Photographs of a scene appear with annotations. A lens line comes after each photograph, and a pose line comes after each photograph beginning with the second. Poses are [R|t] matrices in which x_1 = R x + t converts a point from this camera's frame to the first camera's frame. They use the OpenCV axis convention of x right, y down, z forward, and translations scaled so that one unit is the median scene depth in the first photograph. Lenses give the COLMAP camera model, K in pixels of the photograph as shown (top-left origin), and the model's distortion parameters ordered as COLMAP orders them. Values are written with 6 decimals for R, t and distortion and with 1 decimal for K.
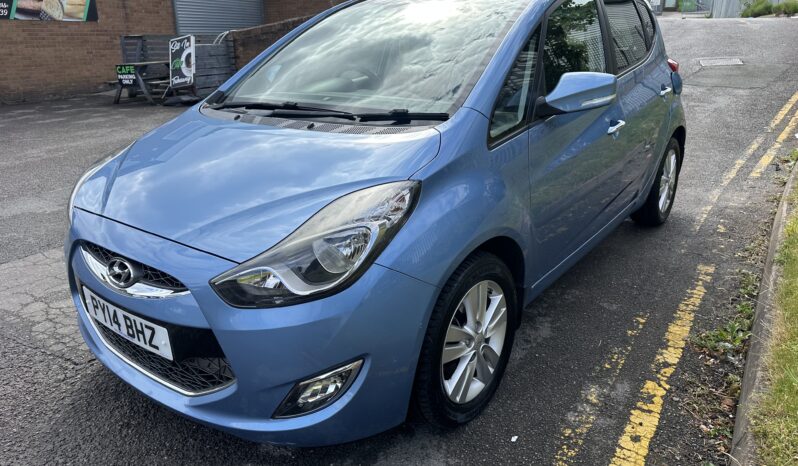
lens RADIAL K [[556.0, 0, 399.9], [0, 556.0, 229.7], [0, 0, 1]] dist [0.023018, -0.047685]
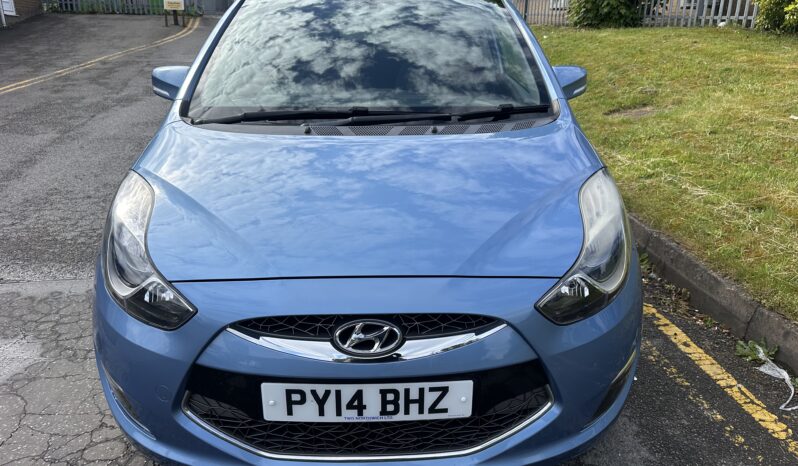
lens RADIAL K [[556.0, 0, 397.3], [0, 556.0, 234.8], [0, 0, 1]] dist [0.023018, -0.047685]
pose [[0.794704, -0.201470, 0.572587, -0.770506], [0.195254, 0.978022, 0.073128, -0.097198], [-0.574736, 0.053685, 0.816576, 0.300298]]
